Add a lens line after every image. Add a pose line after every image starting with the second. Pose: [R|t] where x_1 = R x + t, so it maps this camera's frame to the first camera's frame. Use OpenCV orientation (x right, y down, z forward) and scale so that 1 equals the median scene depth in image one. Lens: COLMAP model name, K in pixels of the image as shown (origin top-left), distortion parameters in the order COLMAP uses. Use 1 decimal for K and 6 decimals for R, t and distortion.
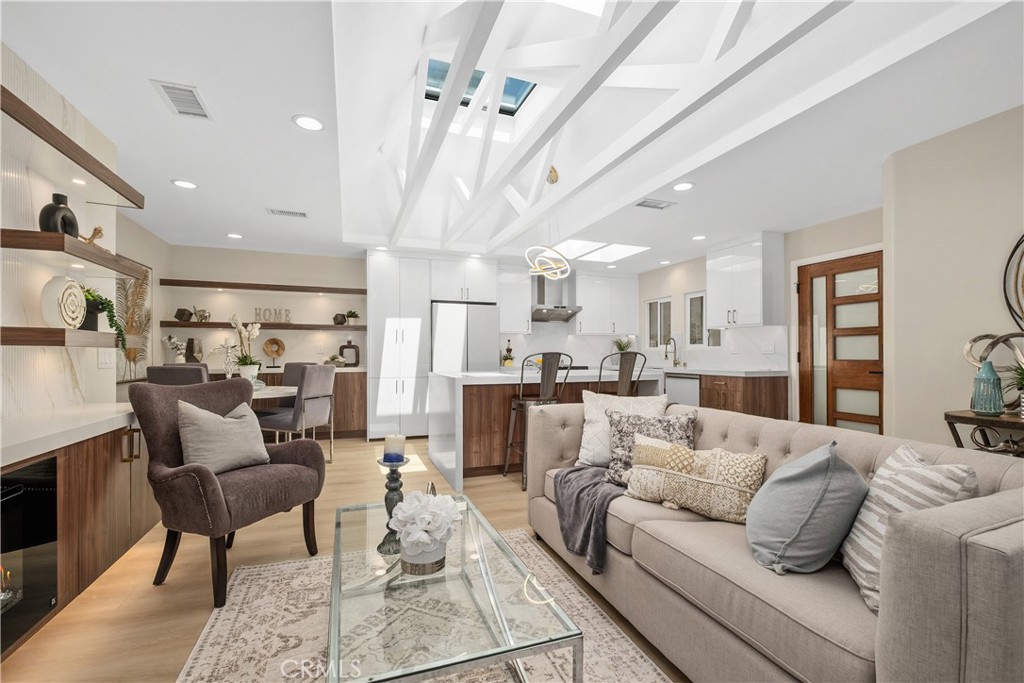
lens RADIAL K [[442.5, 0, 513.8], [0, 442.5, 357.8], [0, 0, 1]] dist [0.003072, -0.005881]
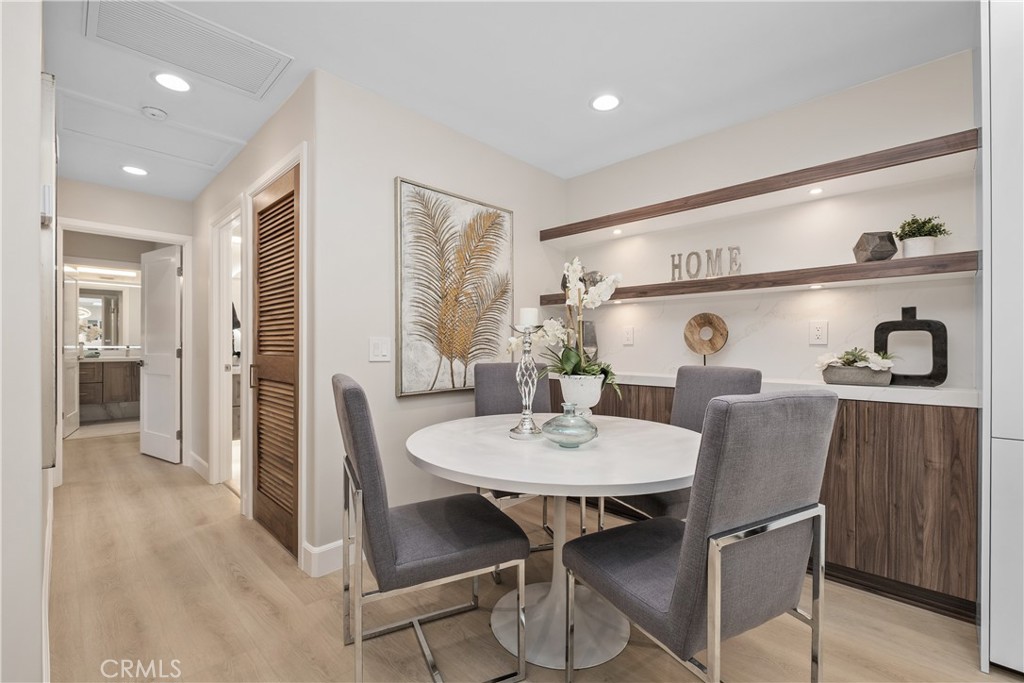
lens RADIAL K [[442.5, 0, 505.6], [0, 442.5, 345.0], [0, 0, 1]] dist [0.003072, -0.005881]
pose [[0.417320, -0.001089, -0.908759, -0.202189], [-0.008251, 0.999954, -0.004988, -0.006038], [0.908722, 0.009579, 0.417292, 0.604391]]
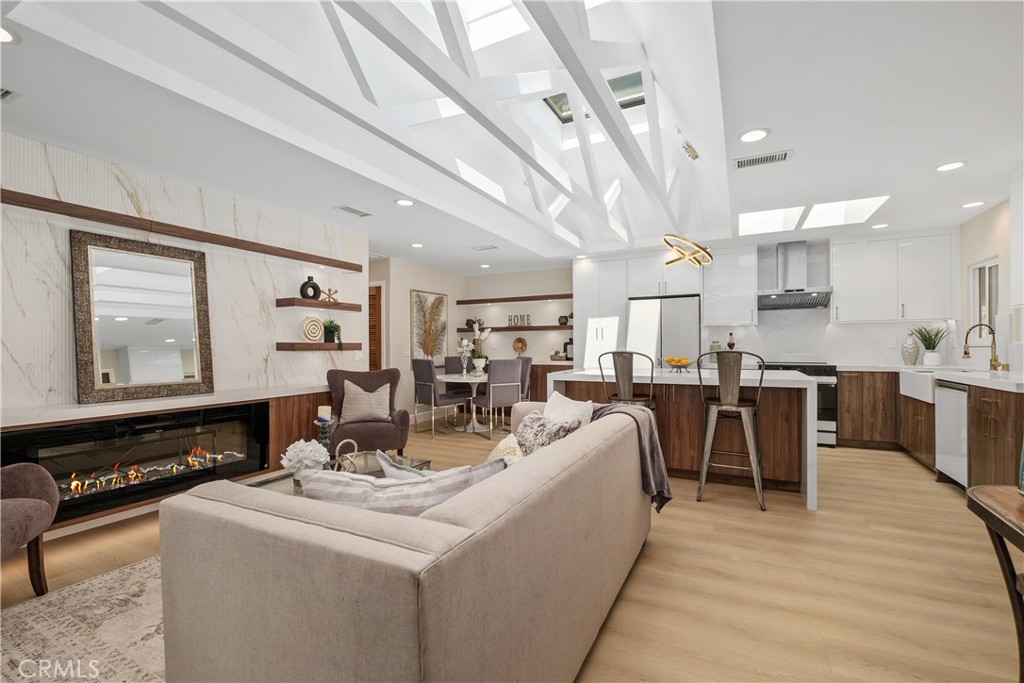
lens RADIAL K [[442.5, 0, 512.8], [0, 442.5, 347.3], [0, 0, 1]] dist [0.003072, -0.005881]
pose [[0.673233, -0.002571, -0.739426, 0.405326], [0.000873, 0.999996, -0.002682, -0.011966], [0.739430, 0.001160, 0.673233, 0.102806]]
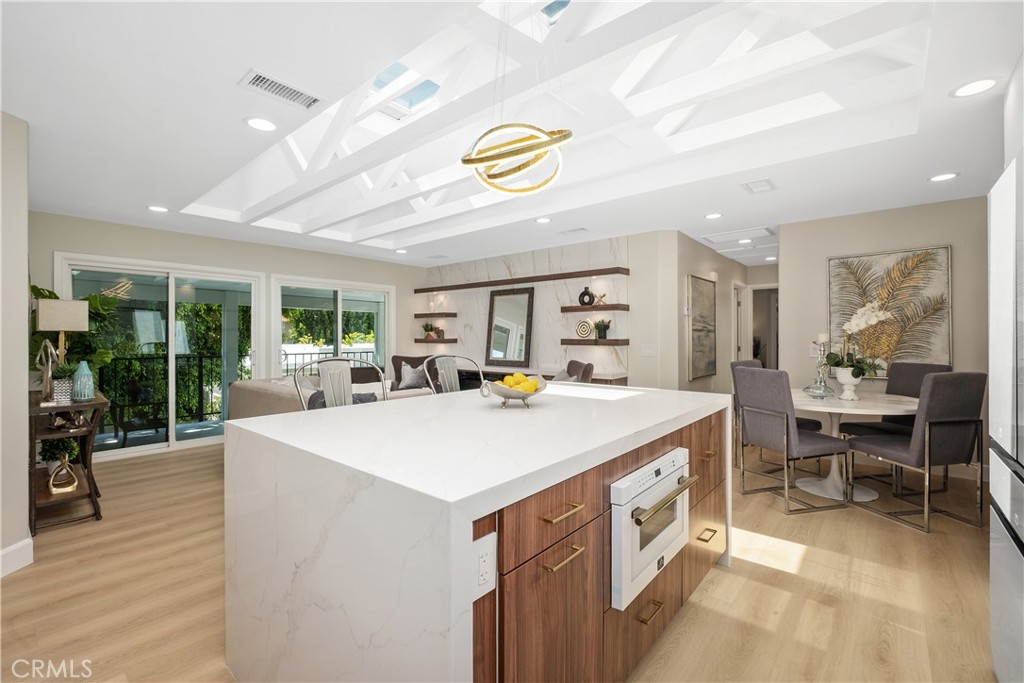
lens RADIAL K [[442.5, 0, 515.2], [0, 442.5, 339.0], [0, 0, 1]] dist [0.003072, -0.005881]
pose [[-0.869946, 0.001110, -0.493145, 0.232949], [-0.003513, 0.999958, 0.008448, -0.029035], [0.493134, 0.009082, -0.869906, 1.092047]]
